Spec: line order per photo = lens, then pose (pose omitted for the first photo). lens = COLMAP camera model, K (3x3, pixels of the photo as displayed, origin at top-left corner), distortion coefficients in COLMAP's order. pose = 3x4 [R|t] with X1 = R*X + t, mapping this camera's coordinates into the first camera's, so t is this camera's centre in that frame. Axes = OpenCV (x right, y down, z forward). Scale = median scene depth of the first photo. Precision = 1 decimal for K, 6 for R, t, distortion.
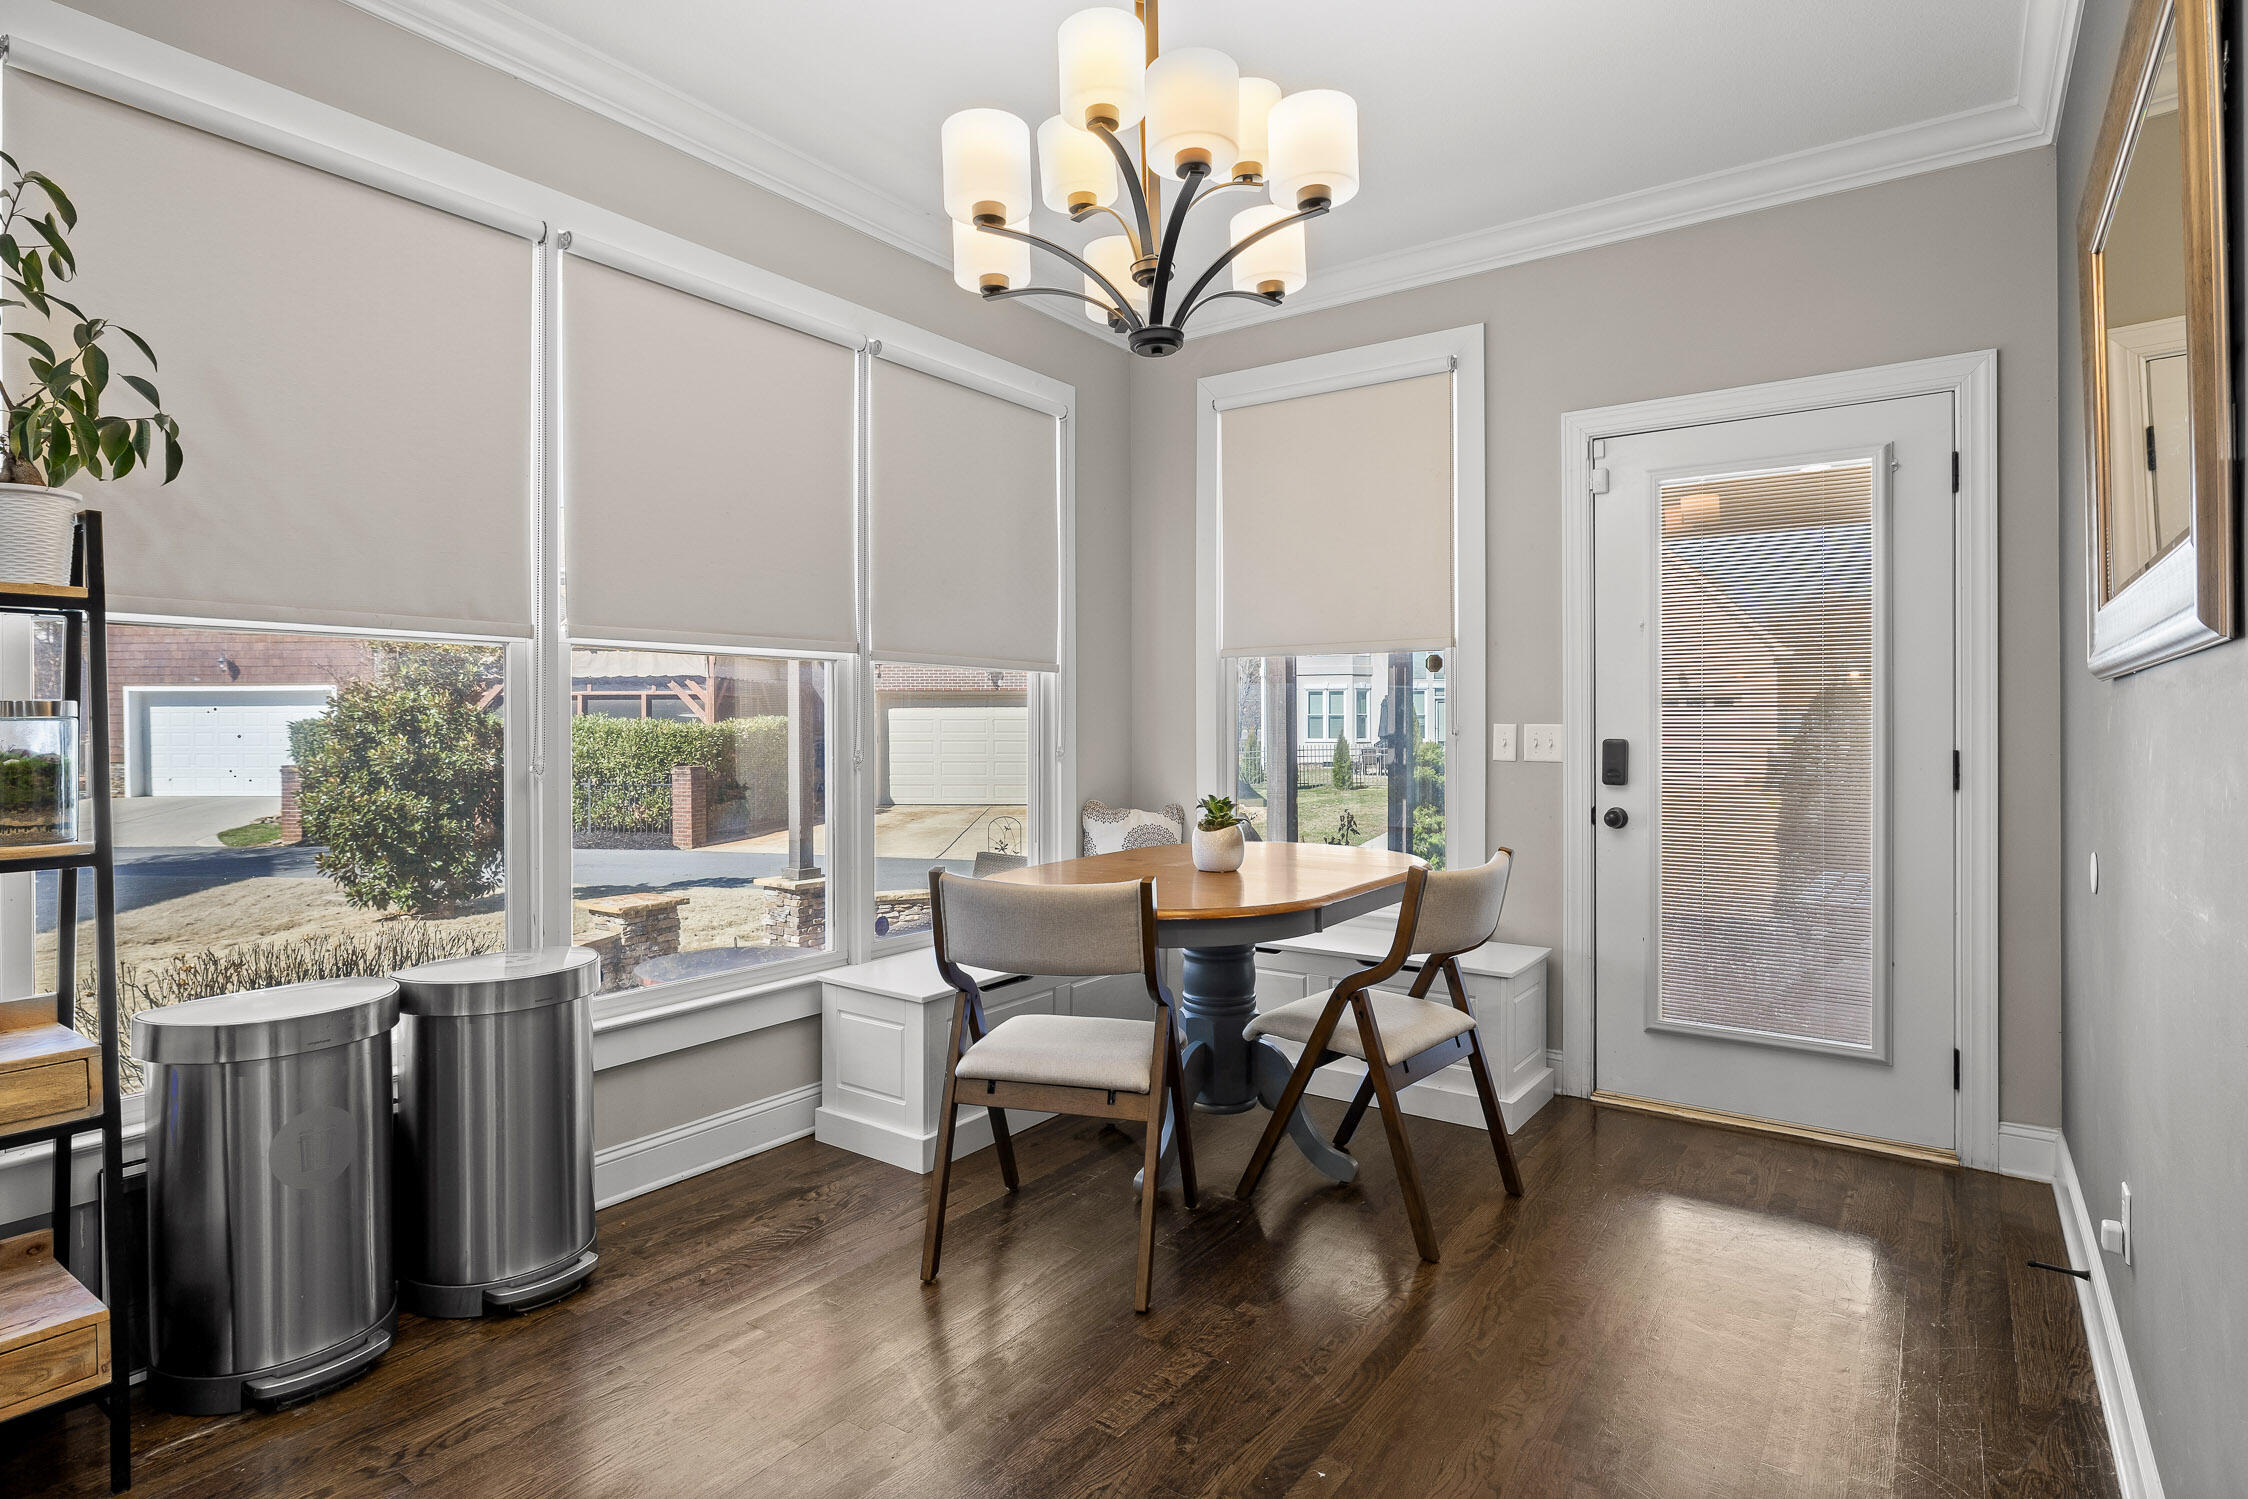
lens RADIAL K [[1158.5, 0, 1126.2], [0, 1158.5, 719.1], [0, 0, 1]] dist [0.000597, 0.000258]
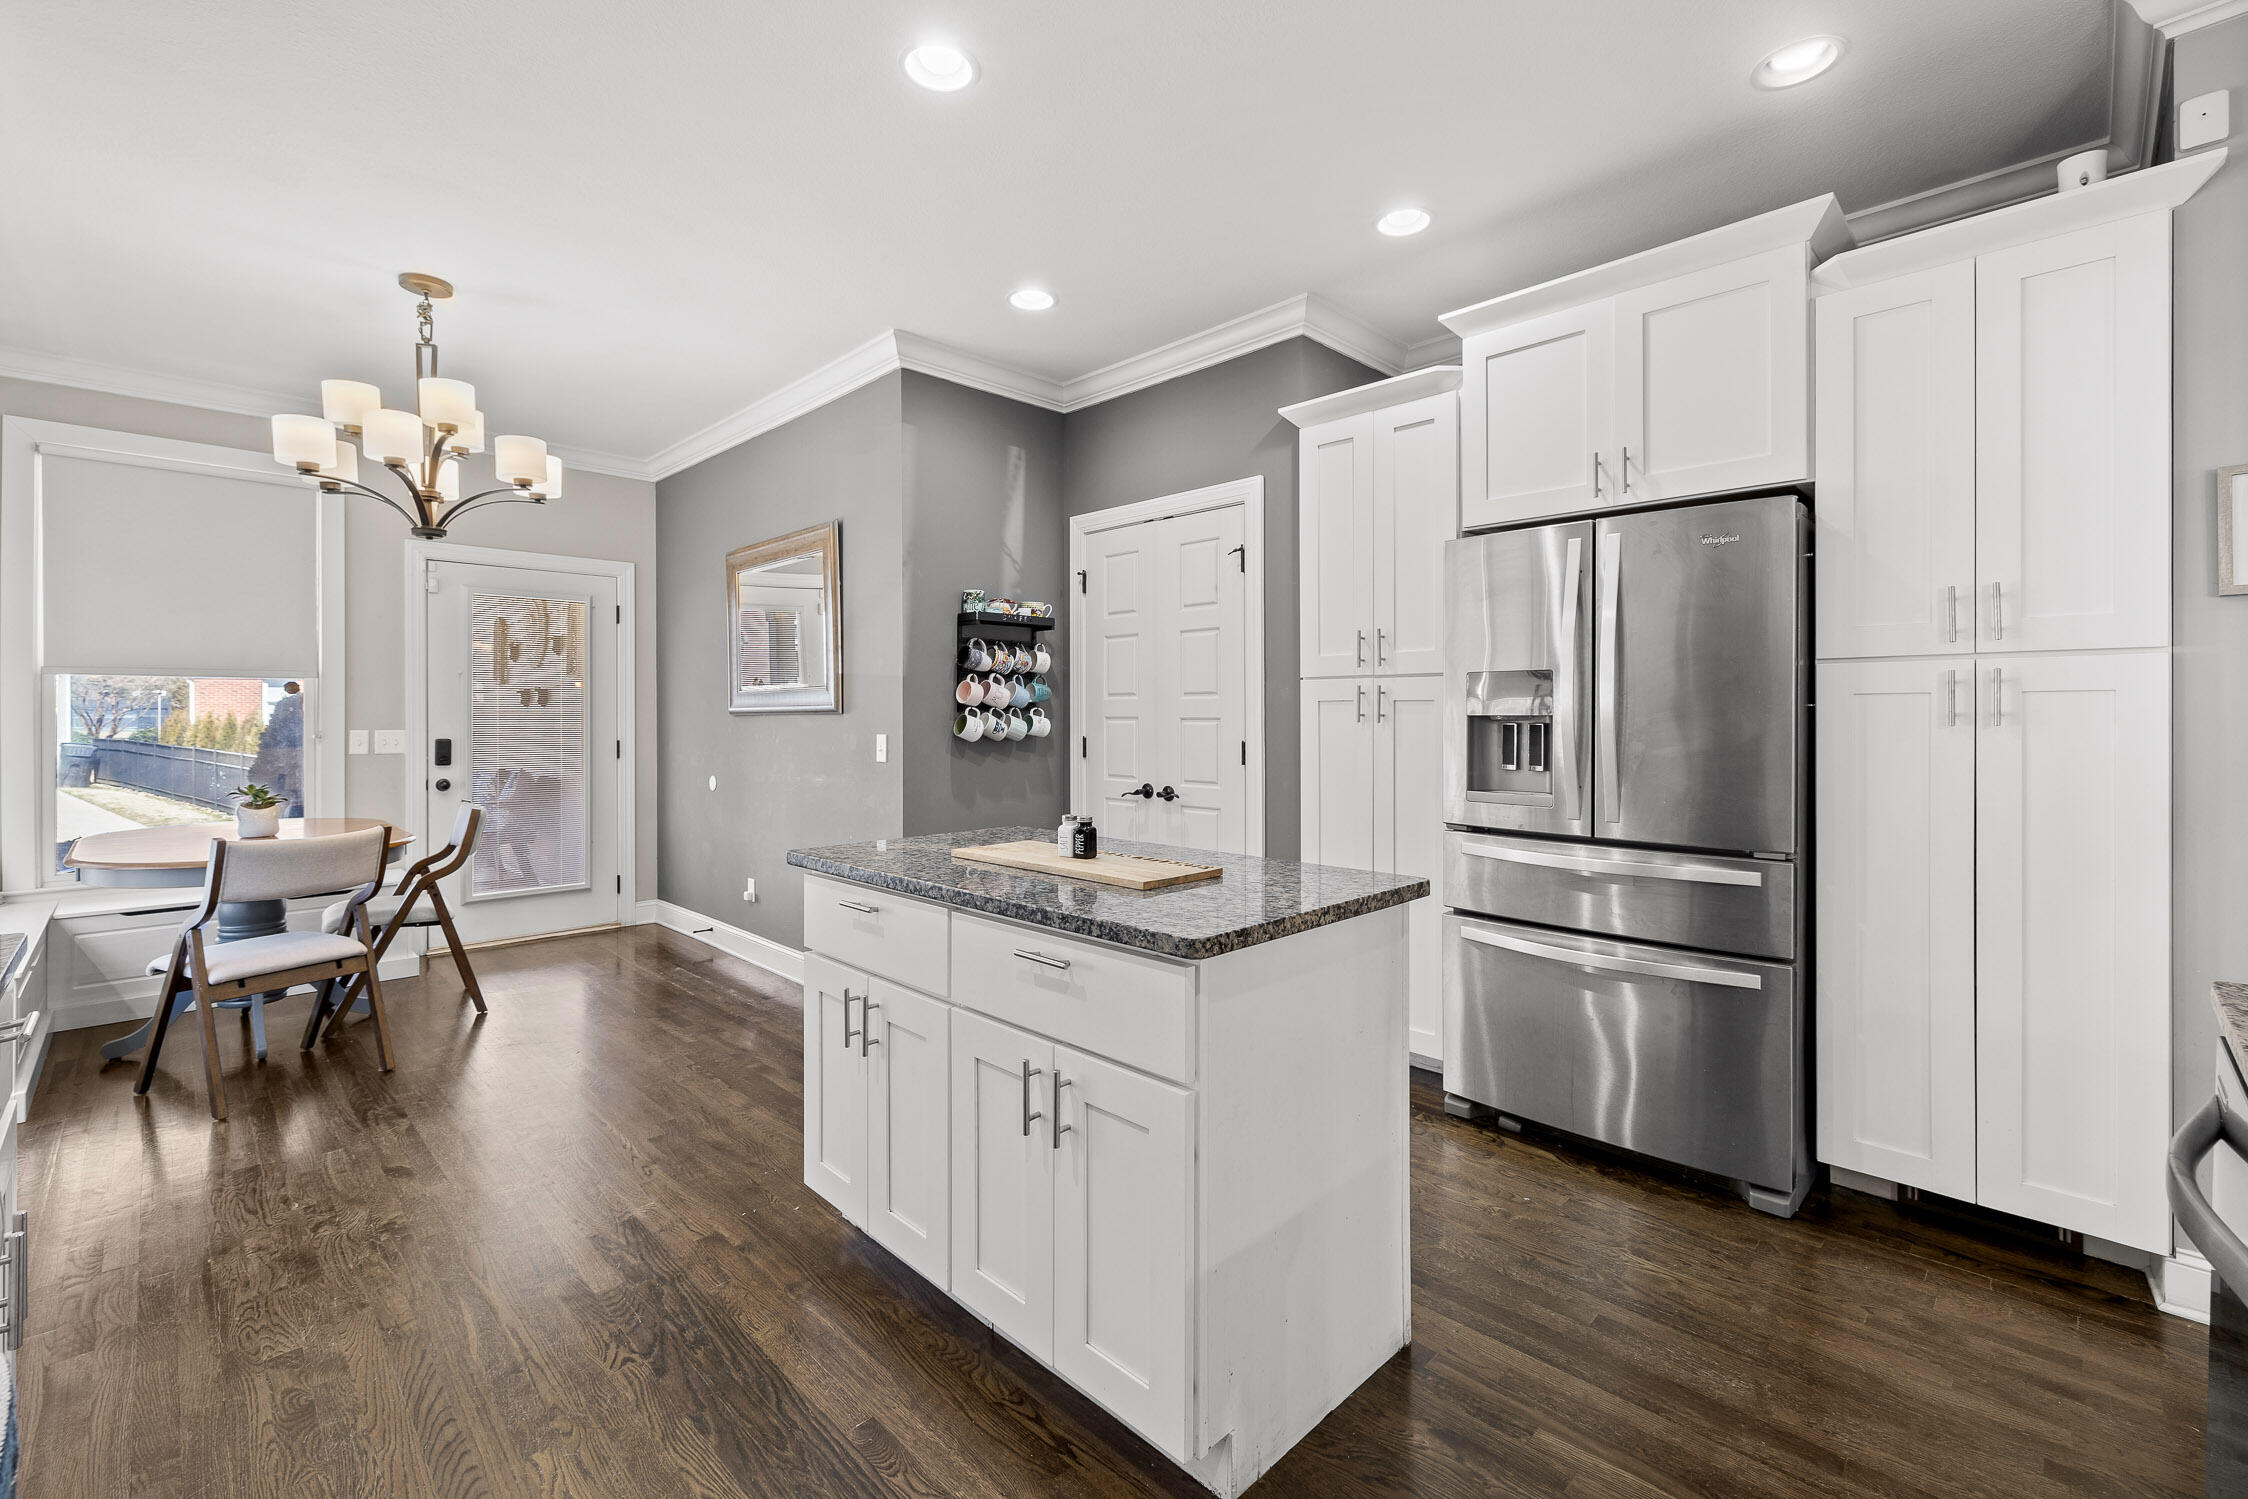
lens RADIAL K [[964.7, 0, 1127.4], [0, 964.7, 712.7], [0, 0, 1]] dist [0.000457, 0.000398]
pose [[0.165766, 0.002971, 0.986161, -0.819140], [-0.005324, 0.999984, -0.002118, -0.023386], [-0.986151, -0.004900, 0.165779, -0.230561]]
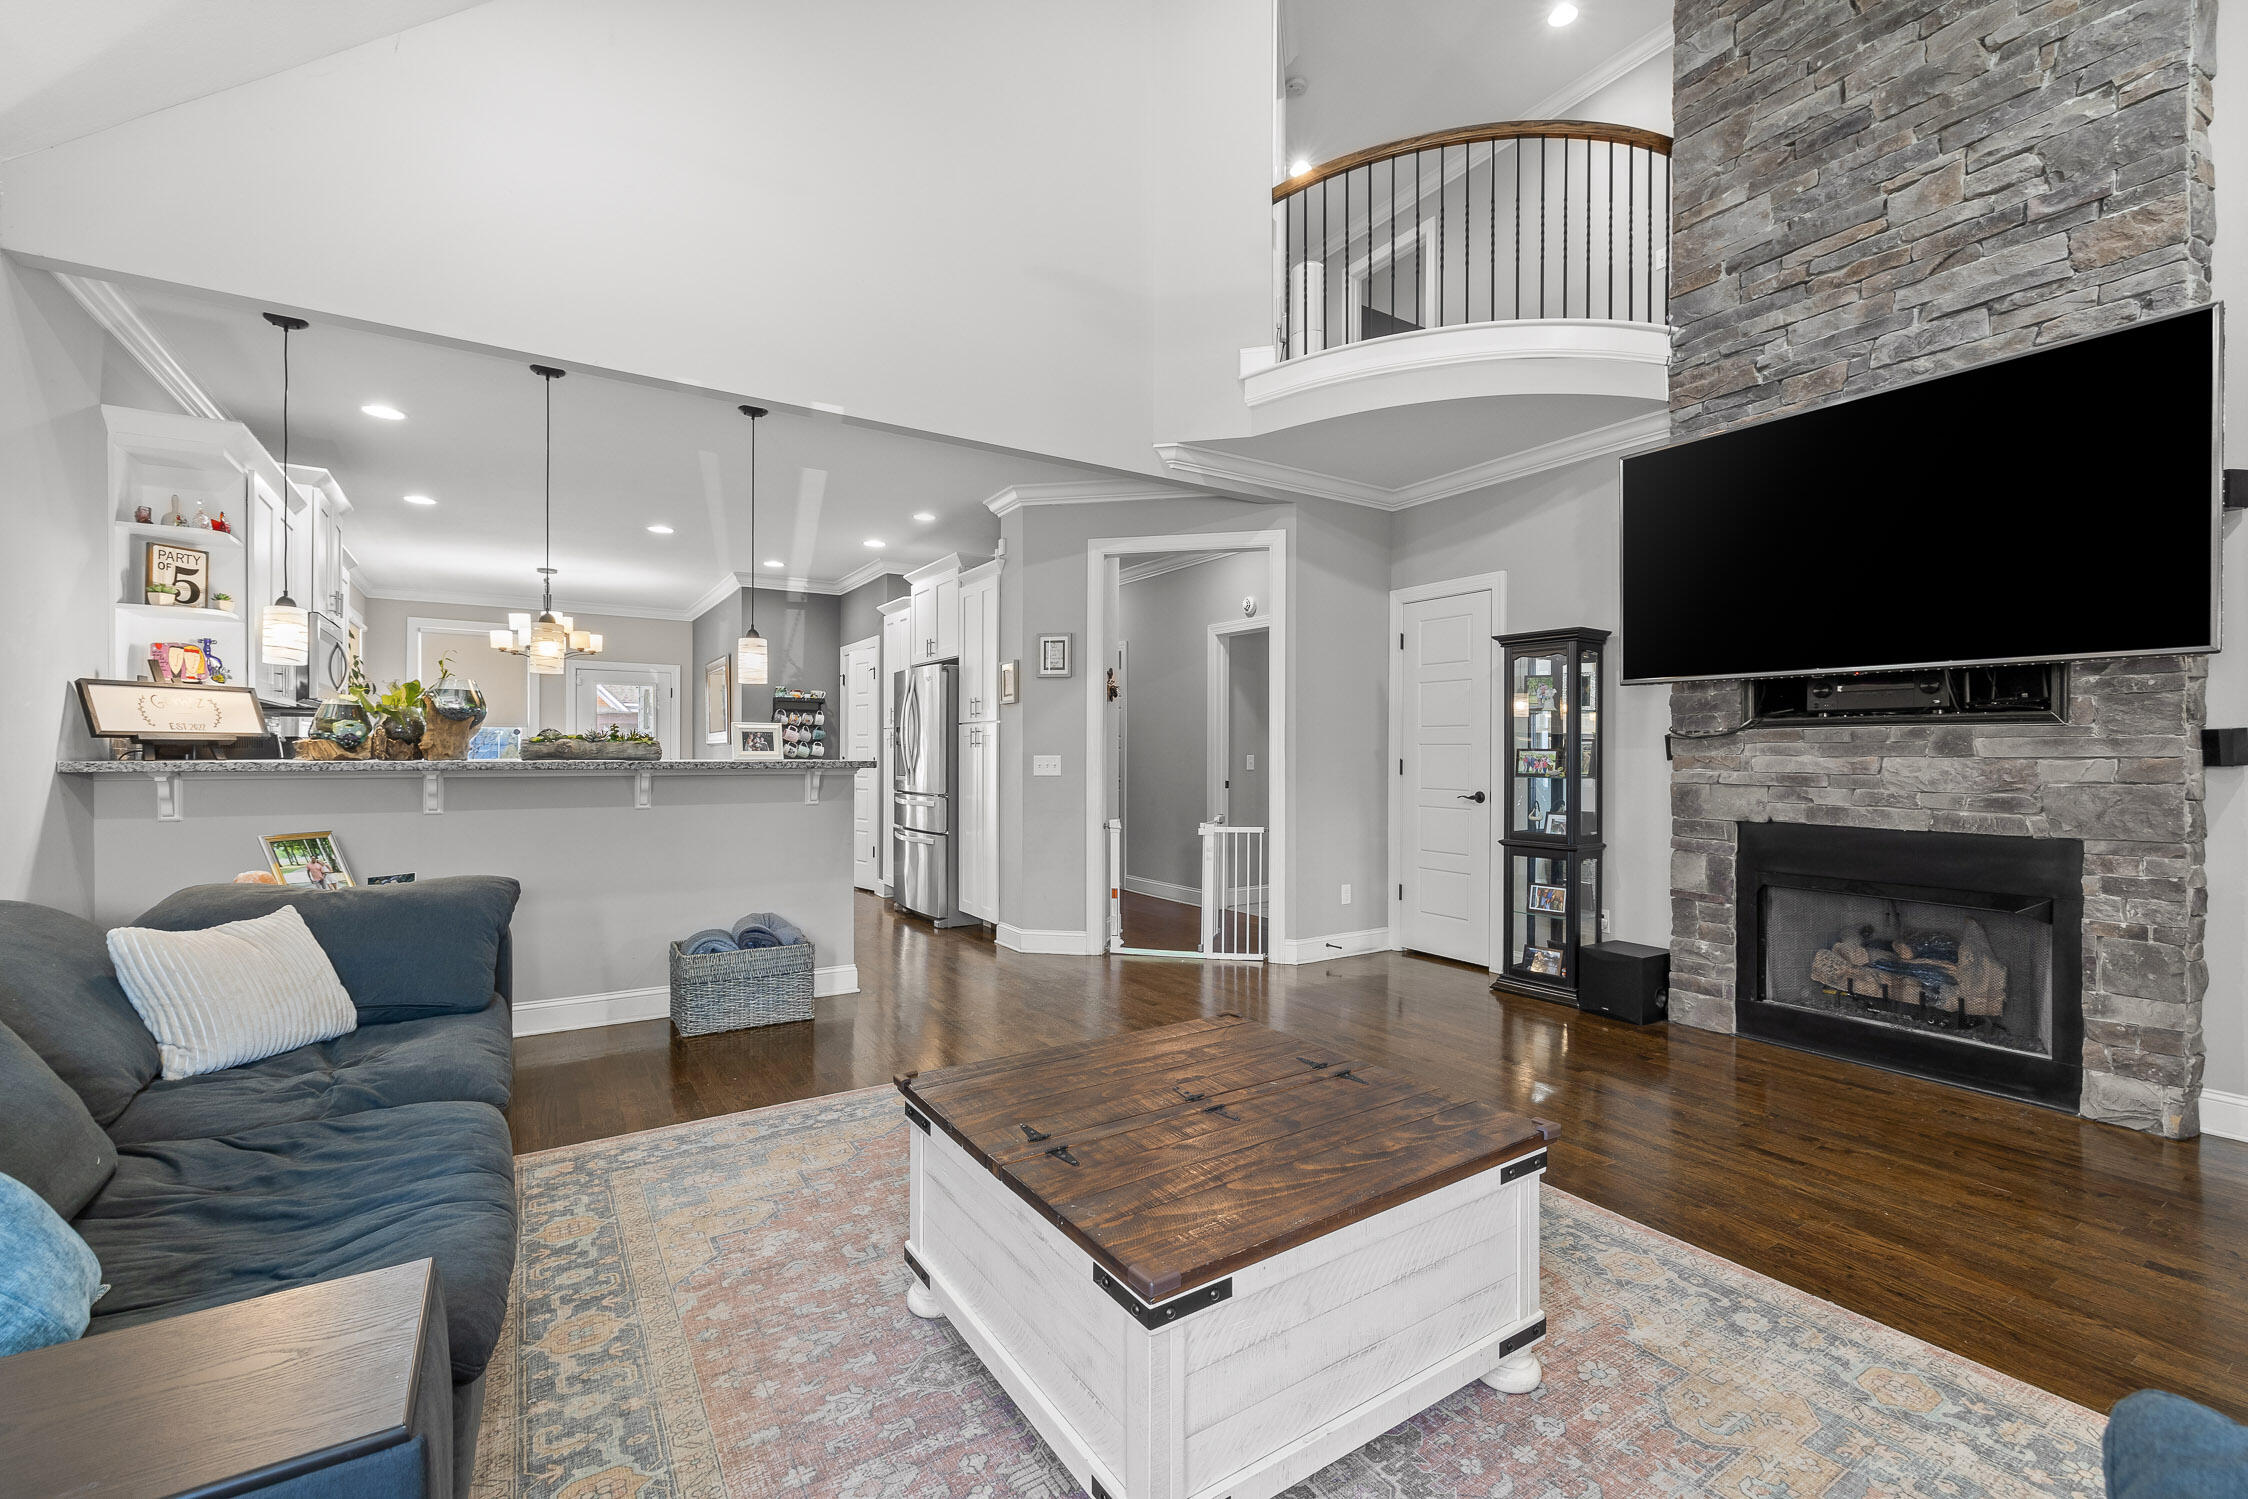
lens RADIAL K [[948.4, 0, 1126.5], [0, 948.4, 754.4], [0, 0, 1]] dist [0.002286, 0.000128]
pose [[0.368381, 0.002435, 0.929672, -1.639542], [-0.010201, 0.999947, 0.001423, -0.010085], [-0.929619, -0.010008, 0.368386, -1.576534]]
